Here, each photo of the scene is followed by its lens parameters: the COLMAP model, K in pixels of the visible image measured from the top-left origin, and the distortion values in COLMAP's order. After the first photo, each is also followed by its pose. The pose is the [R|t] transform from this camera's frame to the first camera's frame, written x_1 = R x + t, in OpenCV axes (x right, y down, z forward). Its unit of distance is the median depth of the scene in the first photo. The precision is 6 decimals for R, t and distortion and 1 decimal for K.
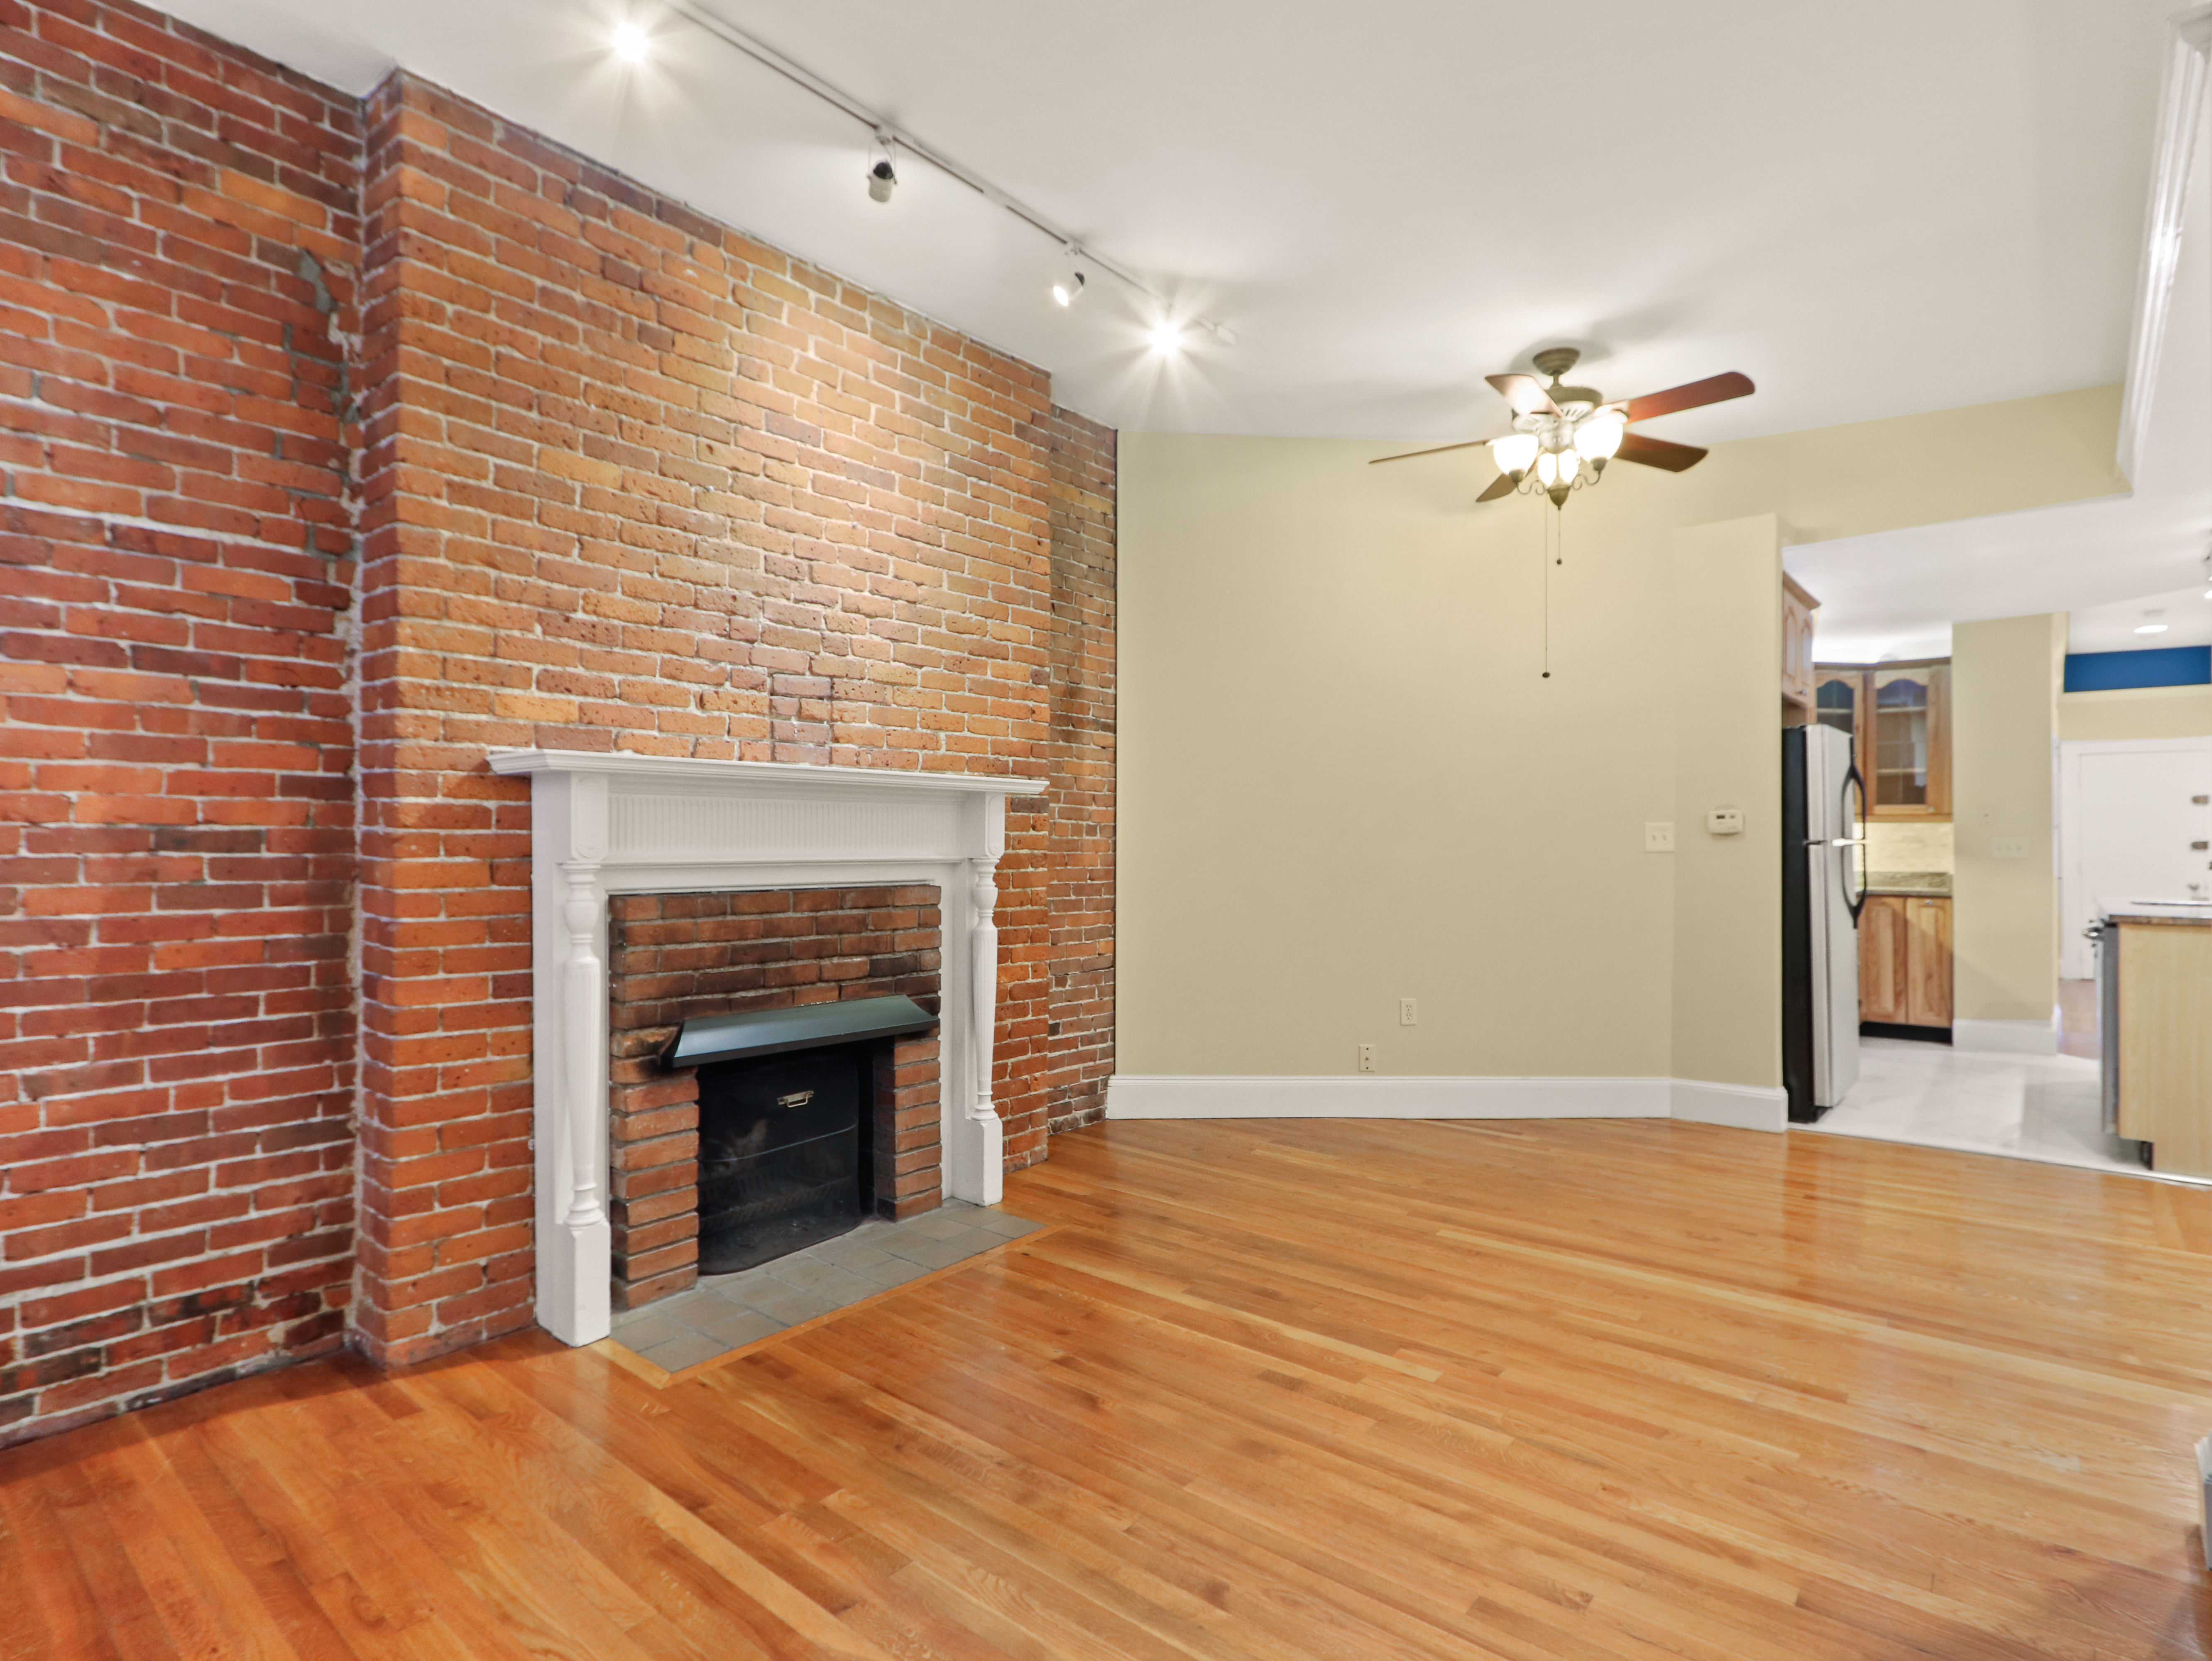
lens RADIAL K [[1145.9, 0, 1061.3], [0, 1145.9, 833.4], [0, 0, 1]] dist [-0.003319, 0.001539]
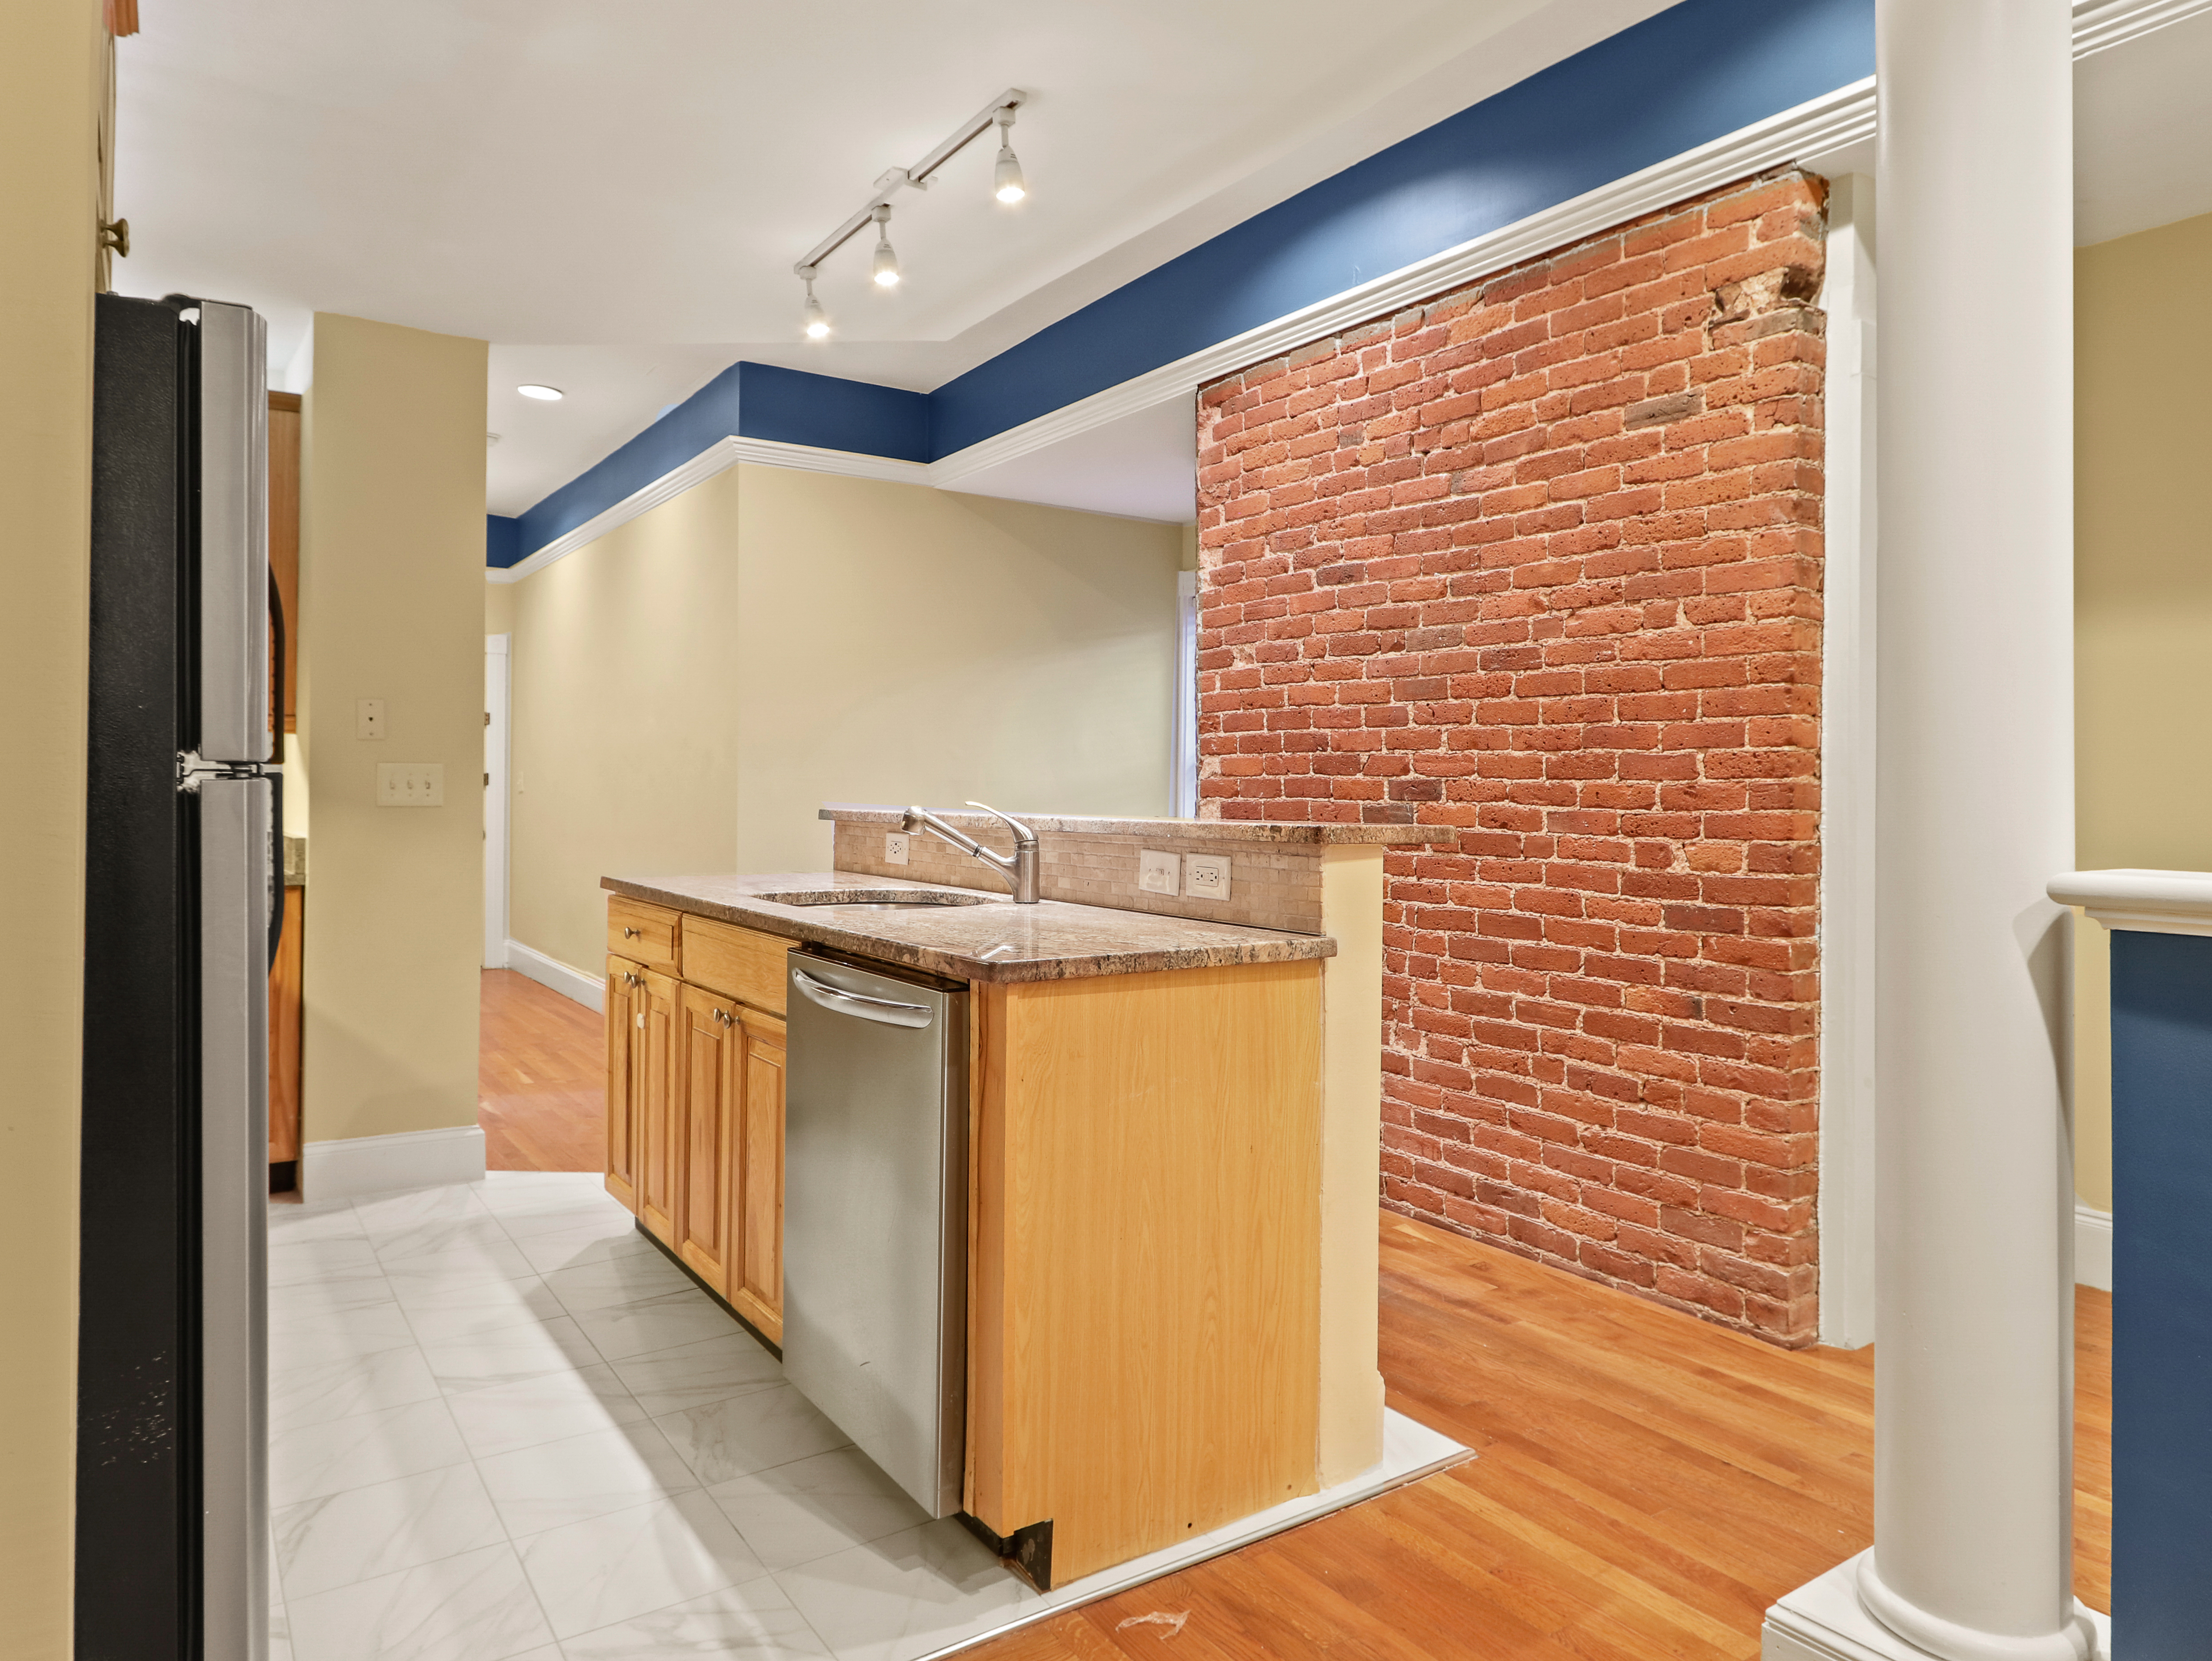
lens RADIAL K [[1378.0, 0, 1063.9], [0, 1378.0, 769.7], [0, 0, 1]] dist [0.009760, 0.001447]
pose [[0.264388, 0.008542, 0.964379, 0.501723], [-0.015834, 0.999864, -0.004515, 0.008016], [-0.964286, -0.014077, 0.264487, 0.902312]]
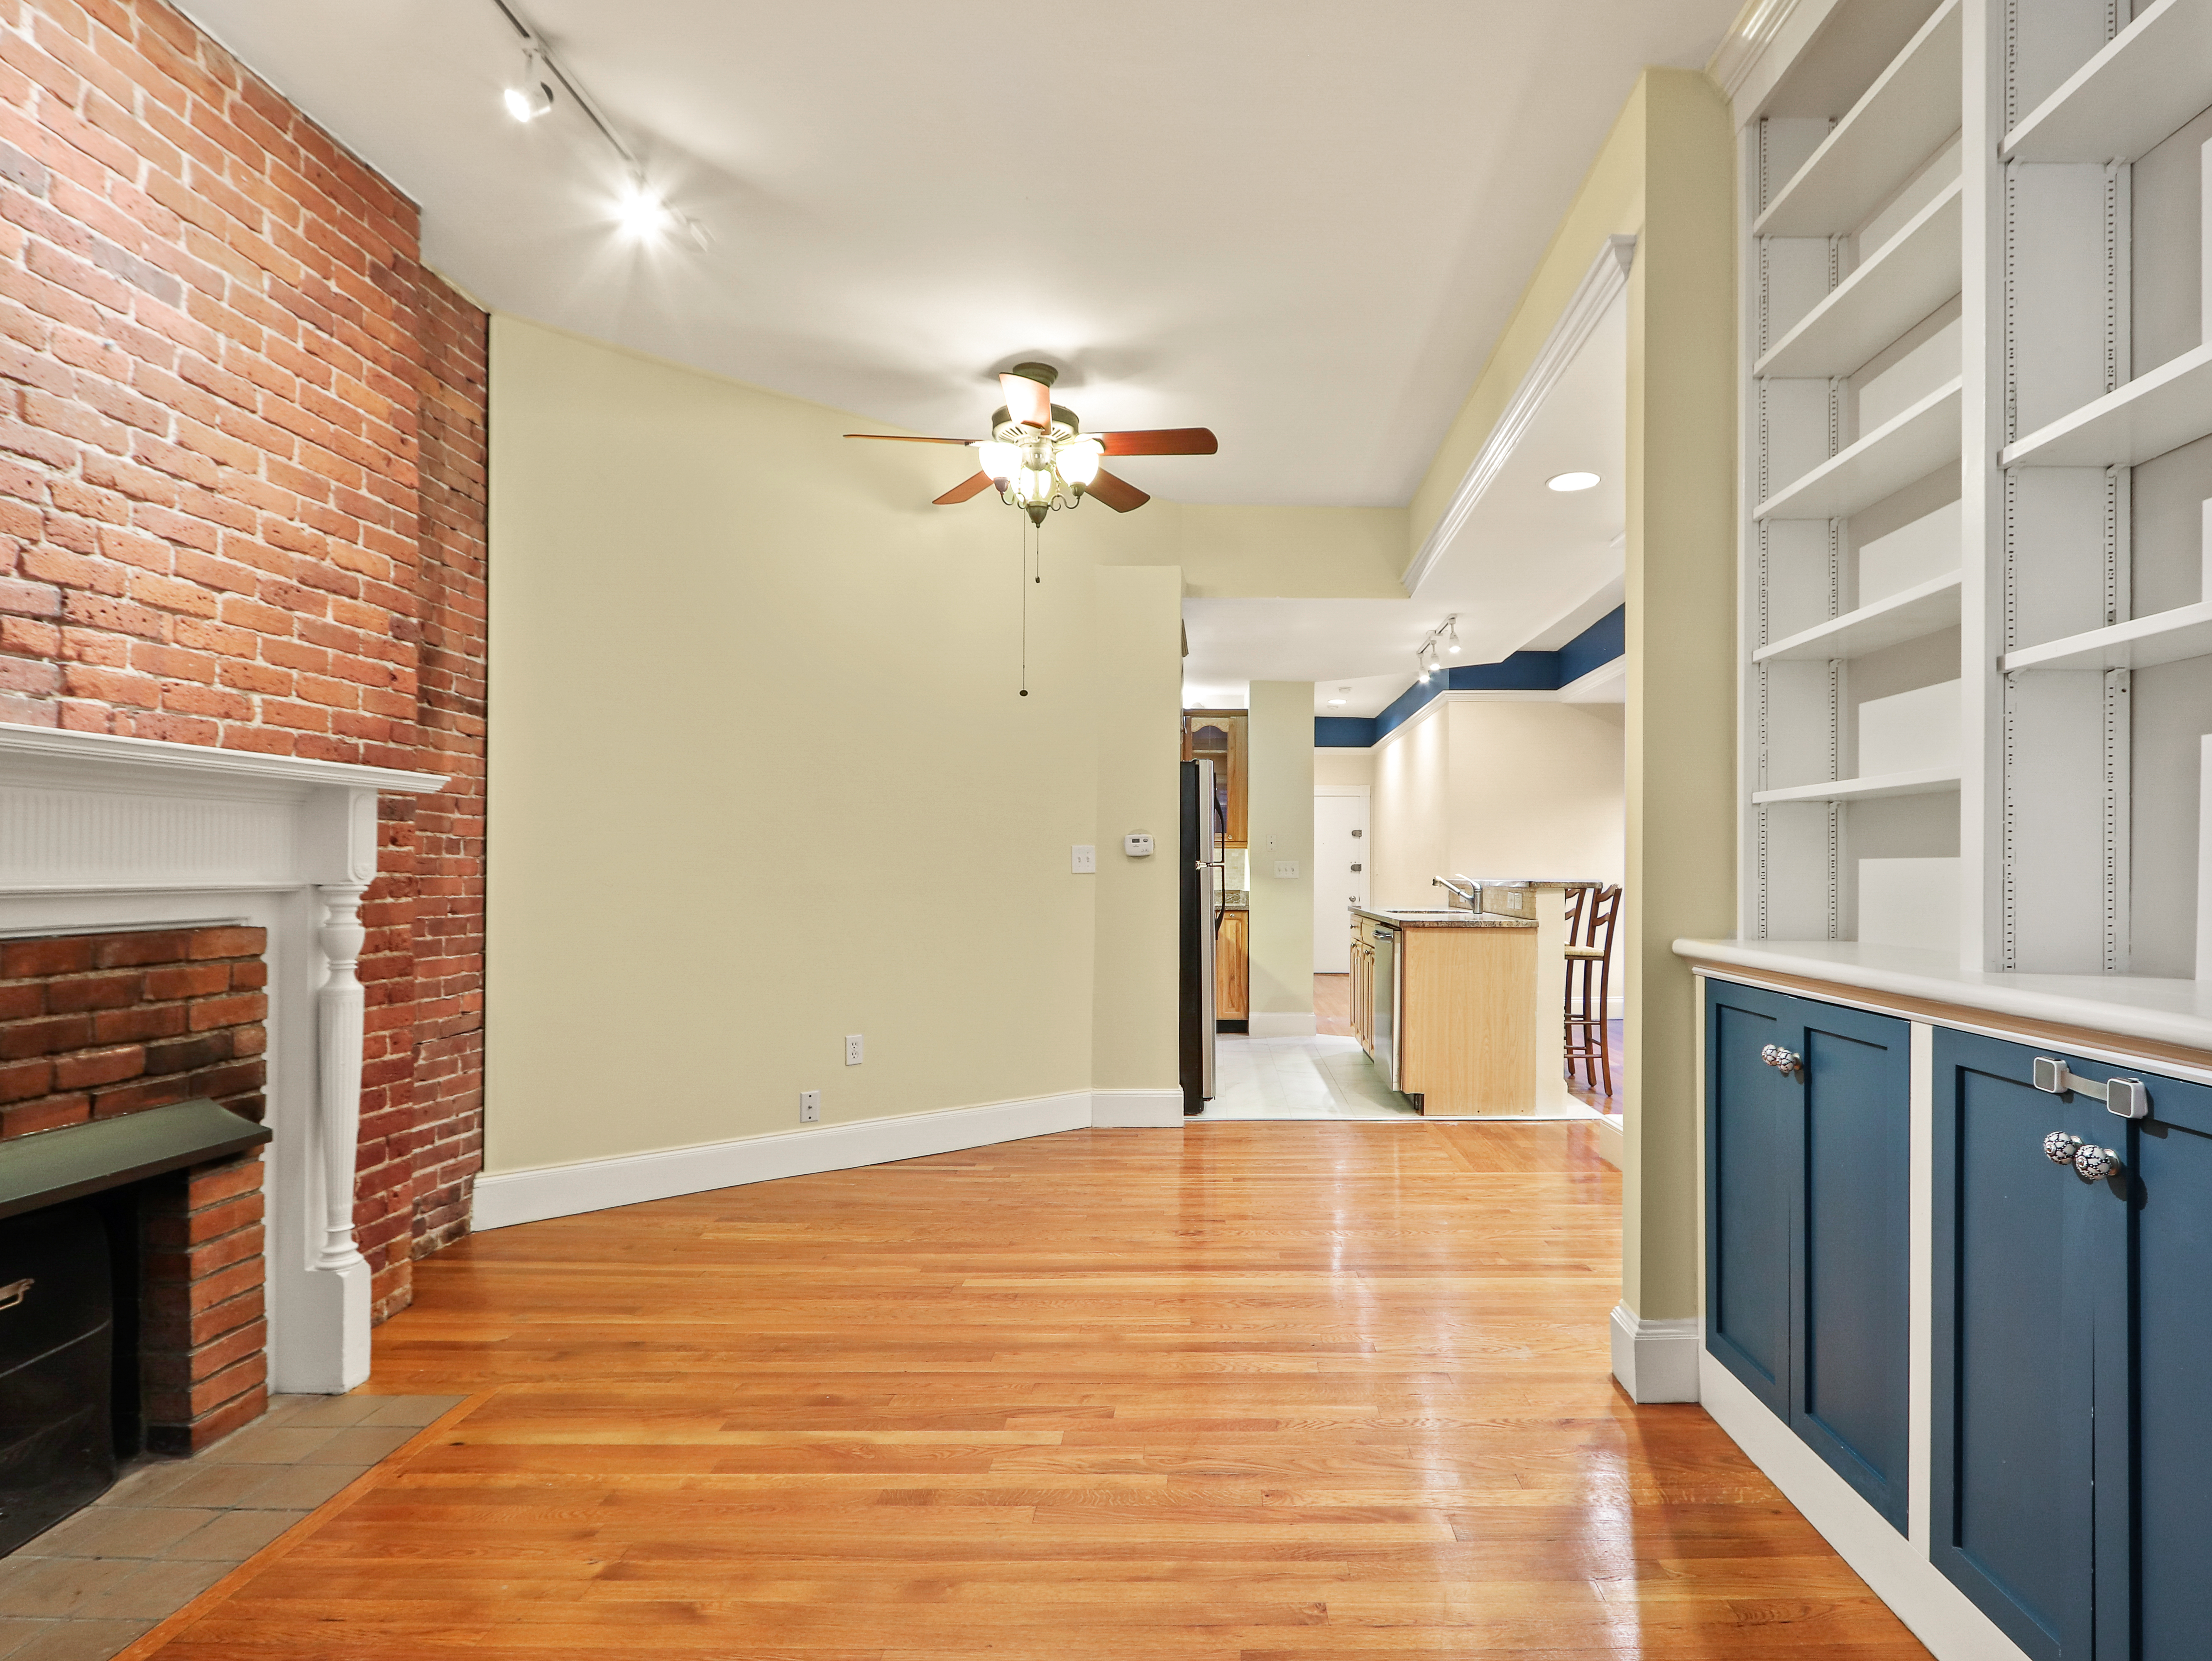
lens RADIAL K [[1212.0, 0, 1192.5], [0, 1212.0, 860.8], [0, 0, 1]] dist [0.002336, -0.003765]
pose [[0.760935, 0.003822, 0.648817, -0.152092], [-0.006469, 0.999978, 0.001696, 0.003121], [-0.648796, -0.005488, 0.760943, 0.122246]]
